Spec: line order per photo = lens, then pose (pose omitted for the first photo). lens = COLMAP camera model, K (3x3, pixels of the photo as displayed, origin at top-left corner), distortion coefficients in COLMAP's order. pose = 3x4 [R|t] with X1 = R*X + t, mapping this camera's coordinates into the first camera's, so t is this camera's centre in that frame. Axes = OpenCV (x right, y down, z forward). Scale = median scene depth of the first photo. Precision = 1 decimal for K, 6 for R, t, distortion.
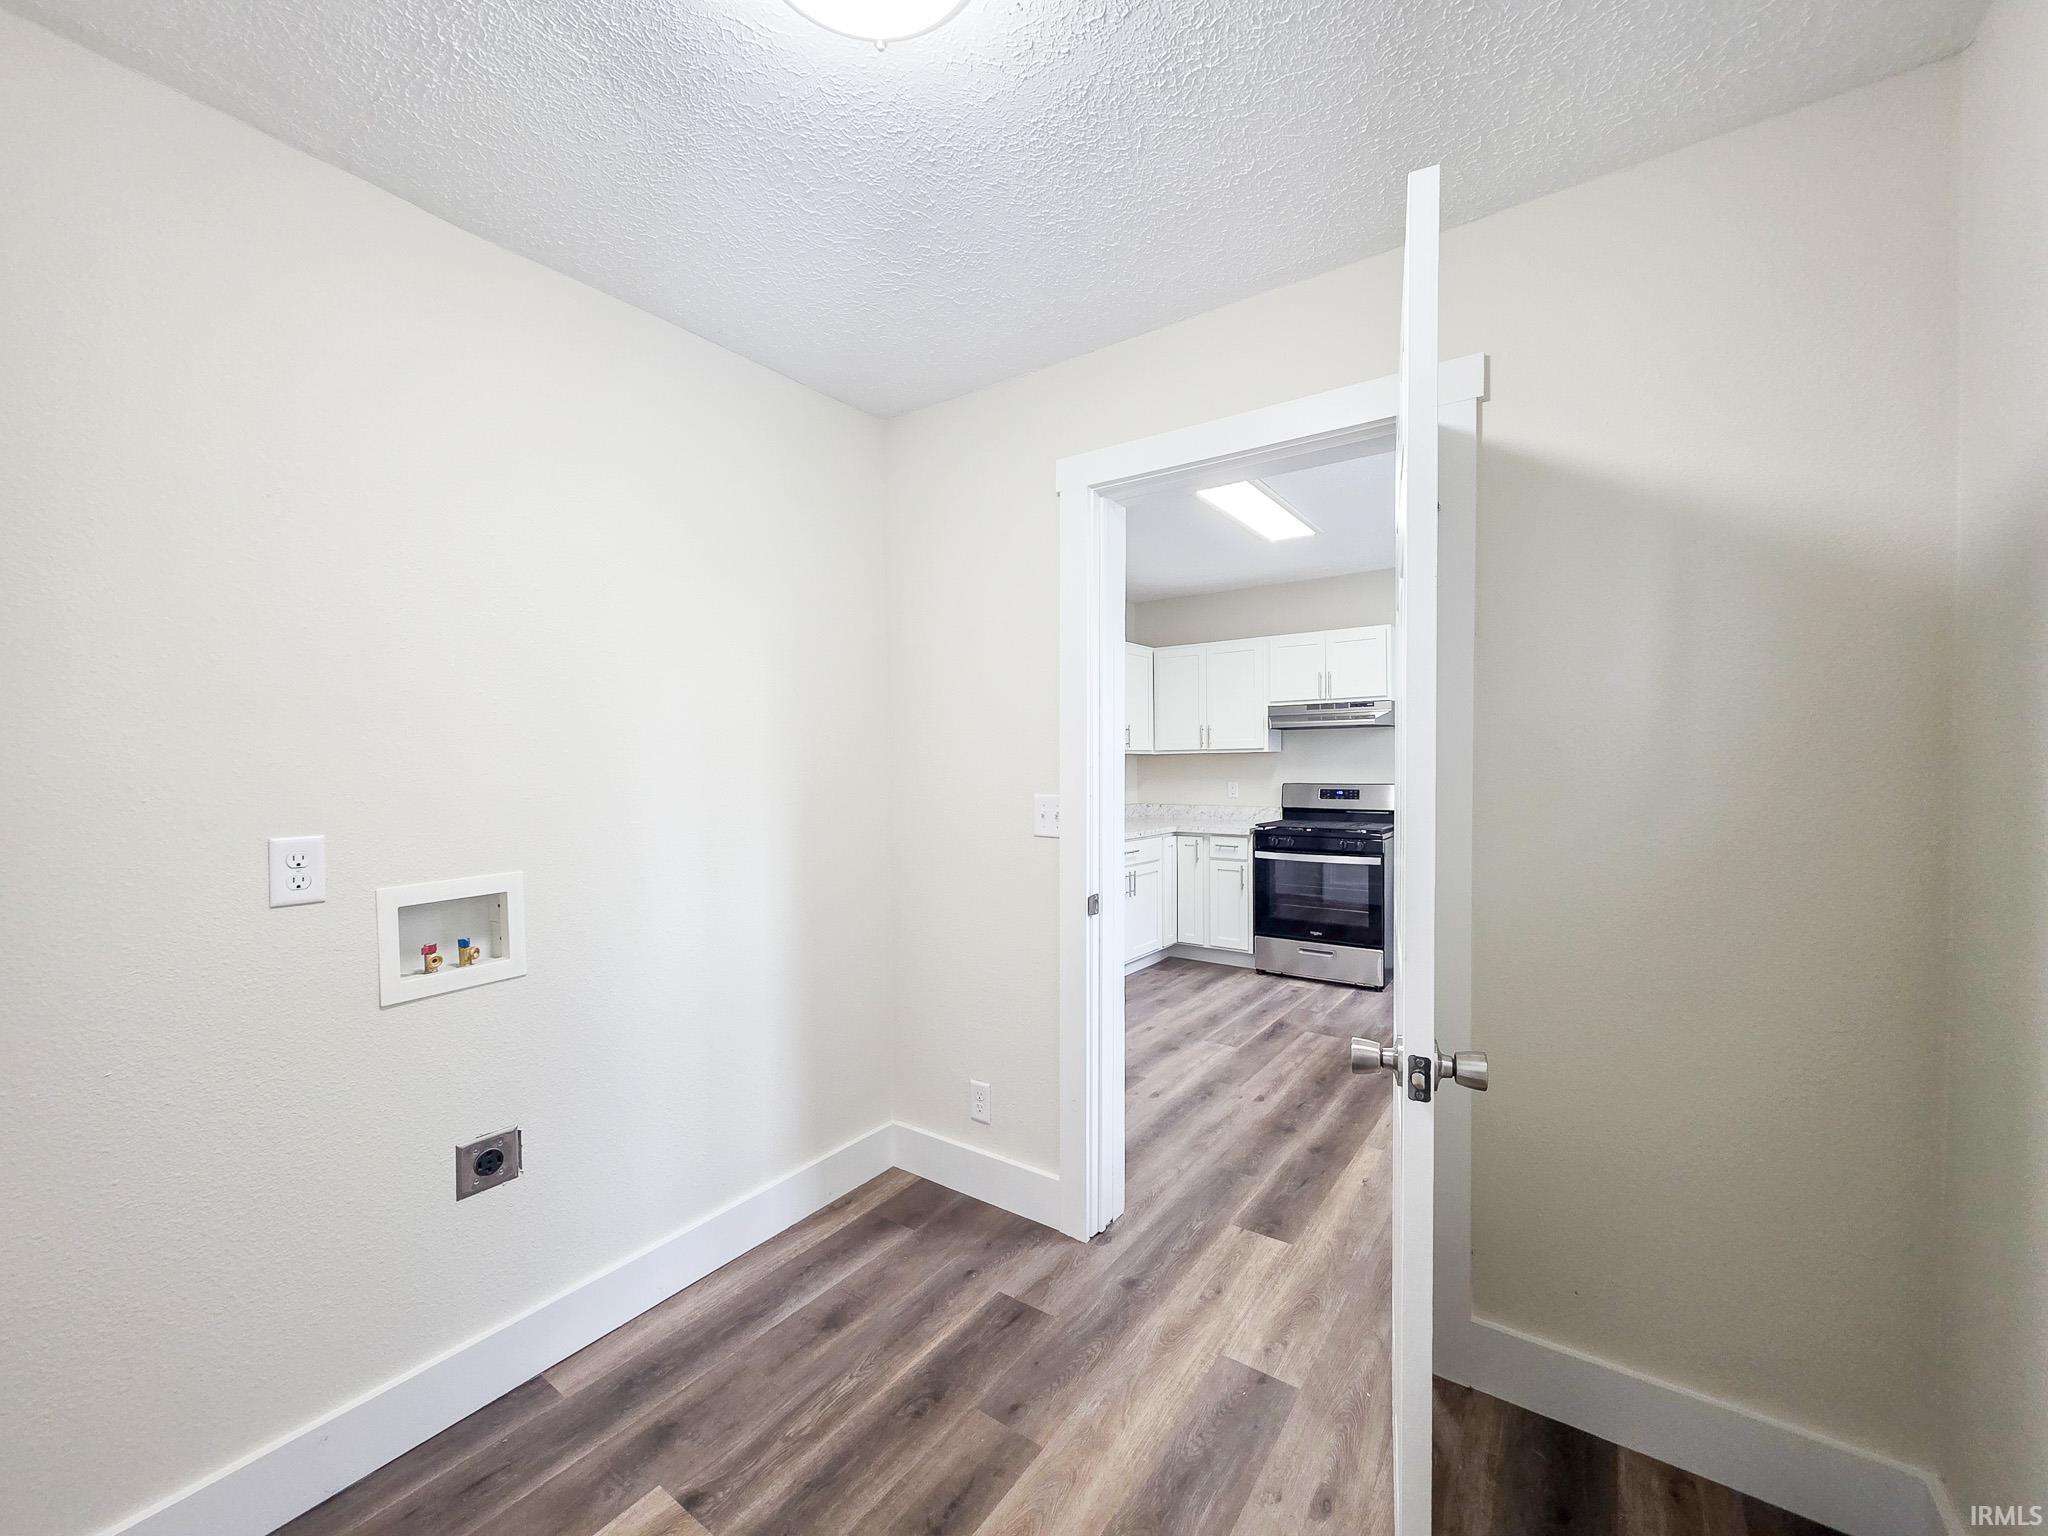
lens RADIAL K [[817.4, 0, 1033.2], [0, 817.4, 775.4], [0, 0, 1]] dist [0.002950, -0.000099]
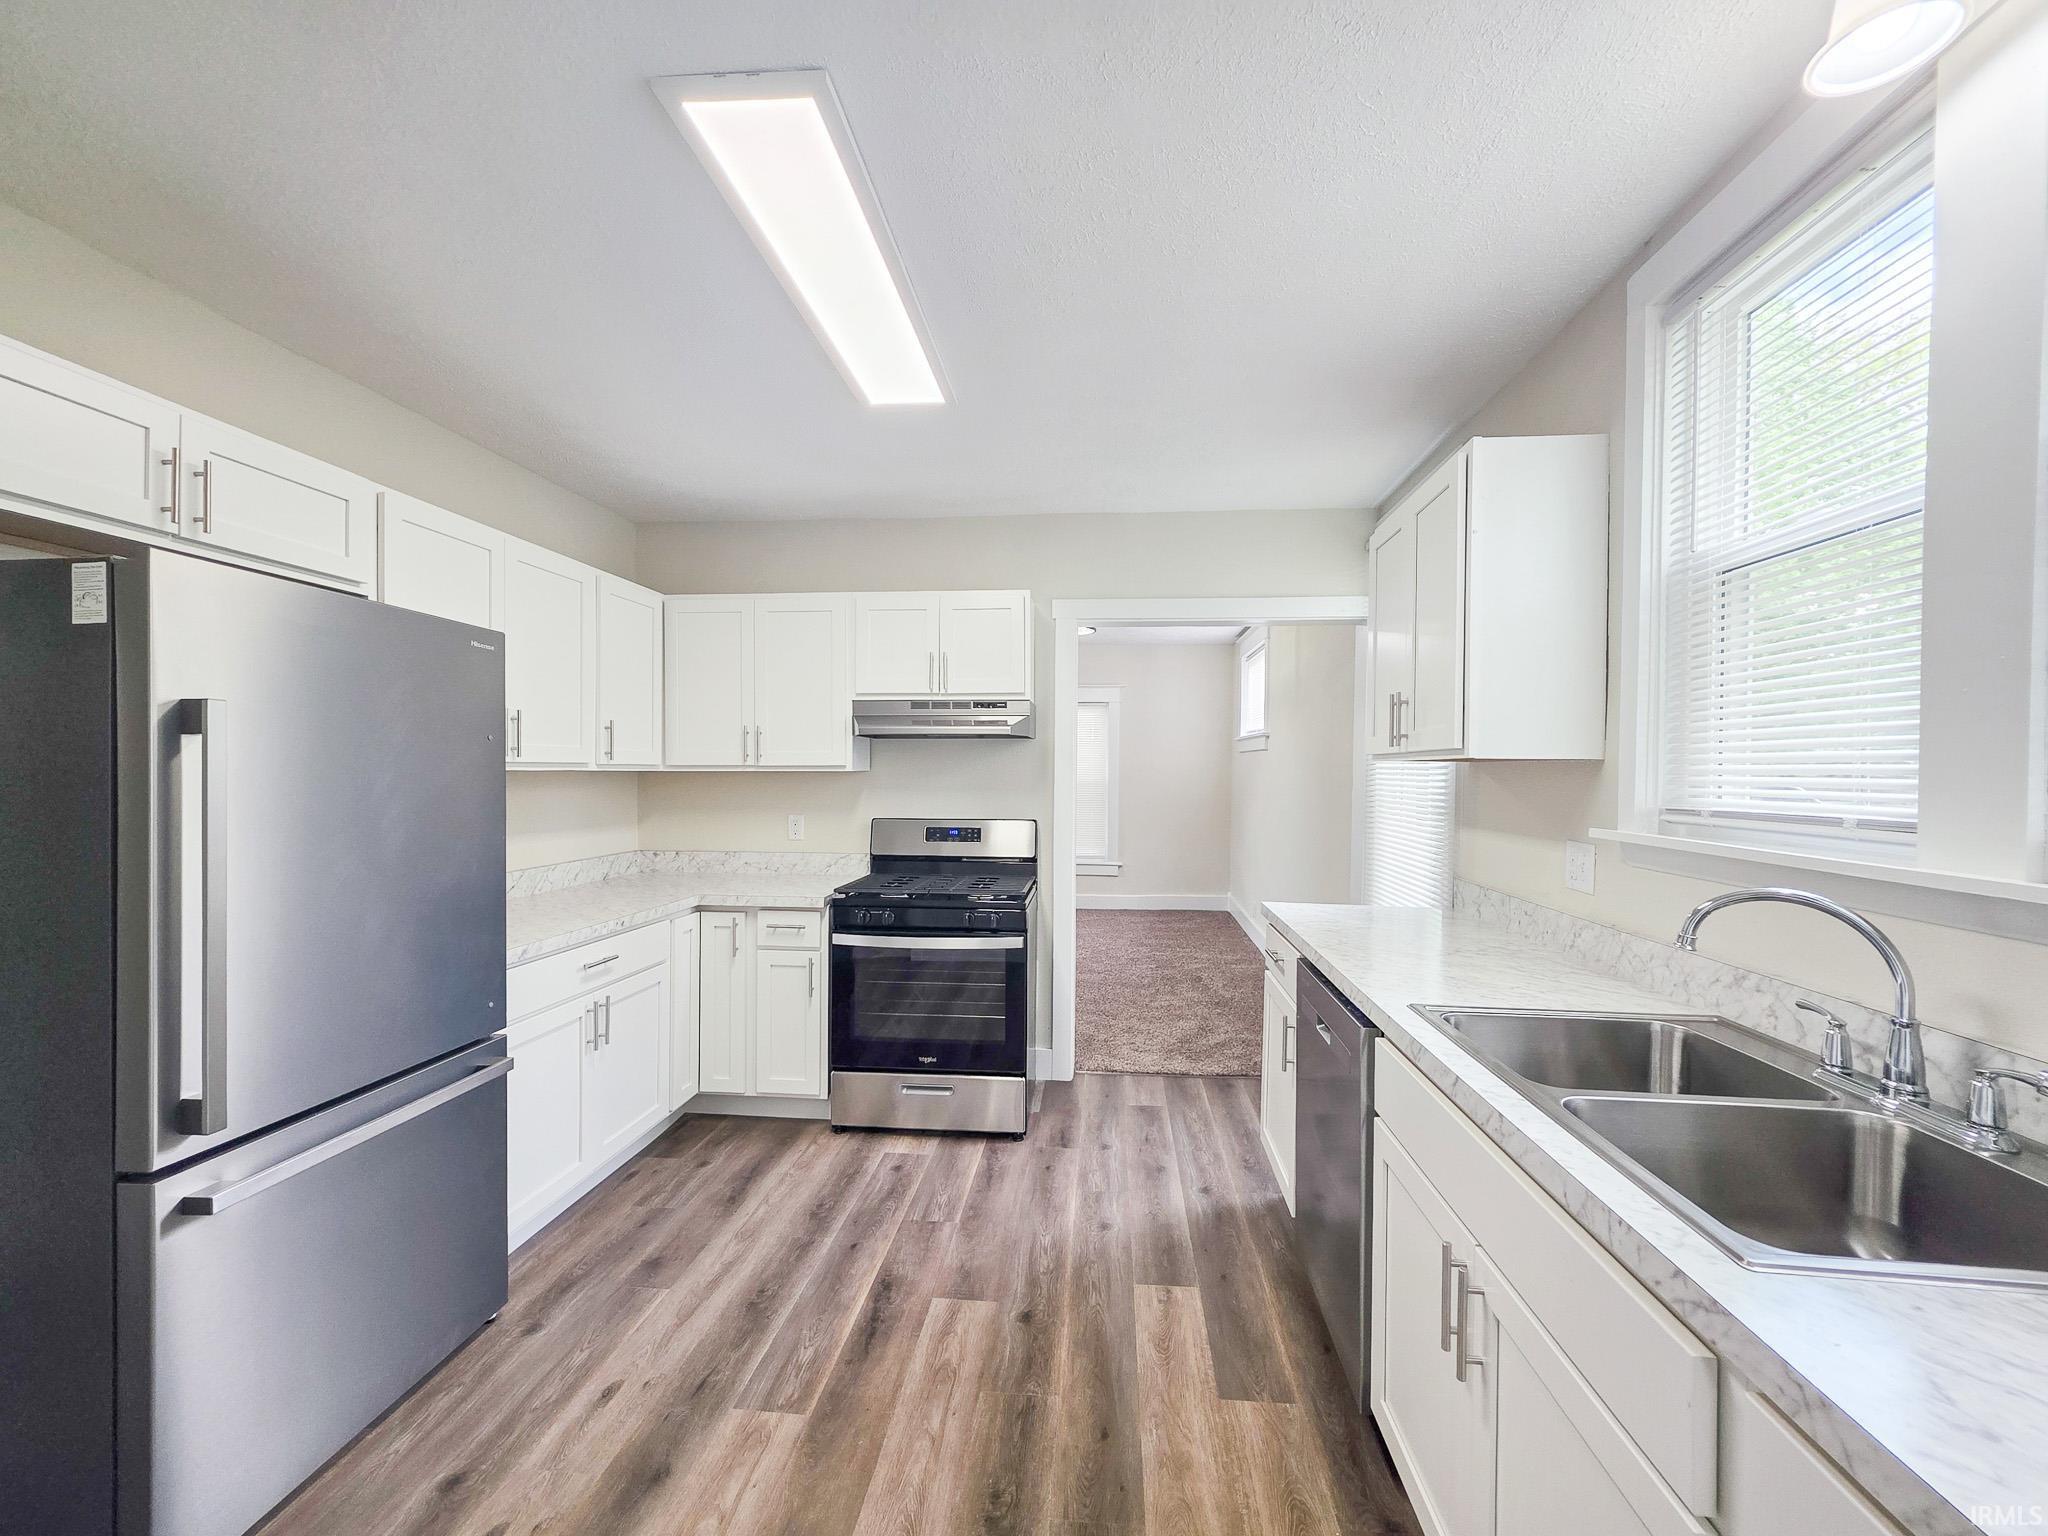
lens RADIAL K [[817.4, 0, 1033.2], [0, 817.4, 775.4], [0, 0, 1]] dist [0.002950, -0.000099]
pose [[0.863951, 0.009451, 0.503487, 0.094427], [-0.004375, 0.999927, -0.011262, -0.020951], [-0.503557, 0.007528, 0.863929, 0.406526]]
